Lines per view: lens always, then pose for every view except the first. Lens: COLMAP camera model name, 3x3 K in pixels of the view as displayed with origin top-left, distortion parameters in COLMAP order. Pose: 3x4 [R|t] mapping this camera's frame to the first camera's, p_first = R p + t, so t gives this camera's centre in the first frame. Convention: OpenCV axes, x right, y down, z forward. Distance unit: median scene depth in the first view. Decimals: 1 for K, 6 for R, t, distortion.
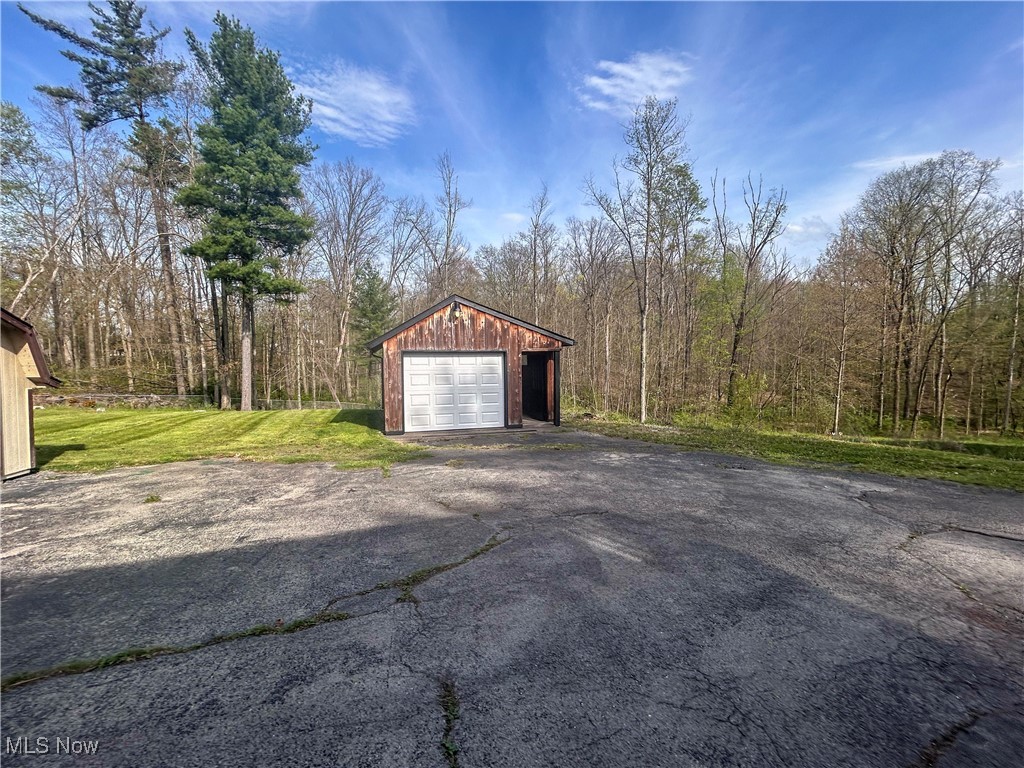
lens RADIAL K [[410.2, 0, 512.0], [0, 410.2, 384.0], [0, 0, 1]] dist [0.001095, 0.000145]
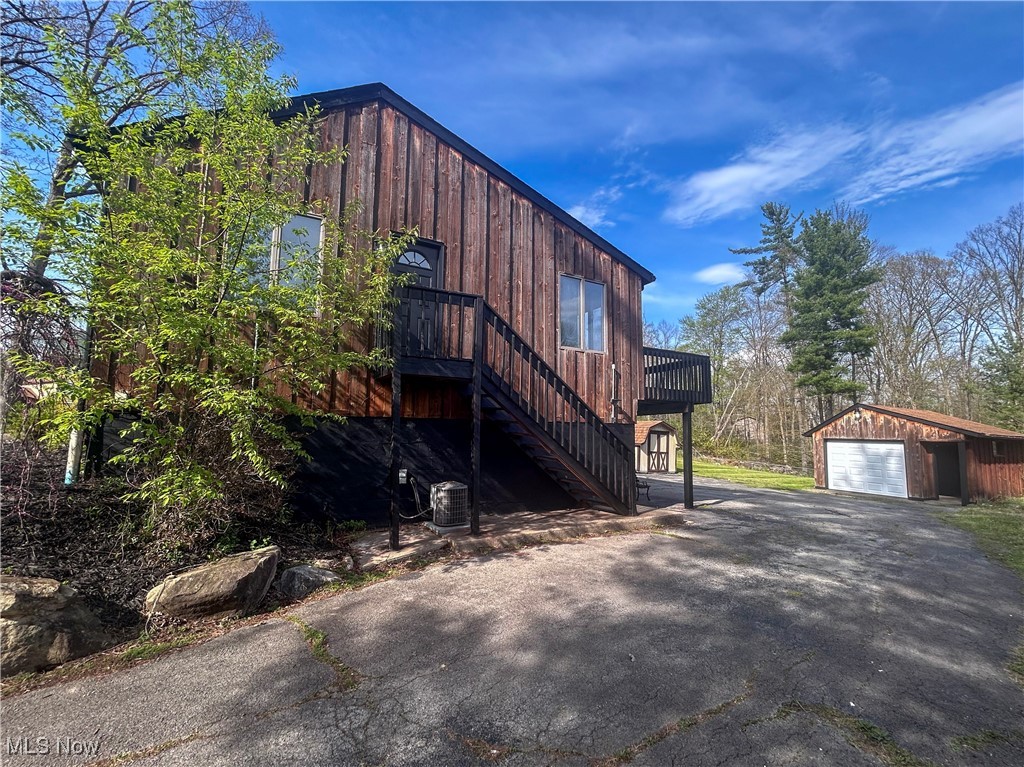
lens RADIAL K [[414.3, 0, 514.3], [0, 414.3, 383.6], [0, 0, 1]] dist [-0.000519, 0.000588]
pose [[0.169454, -0.107559, -0.979651, 1.149109], [-0.090604, 0.988117, -0.124161, 0.021478], [0.981365, 0.109800, 0.157695, -0.514232]]
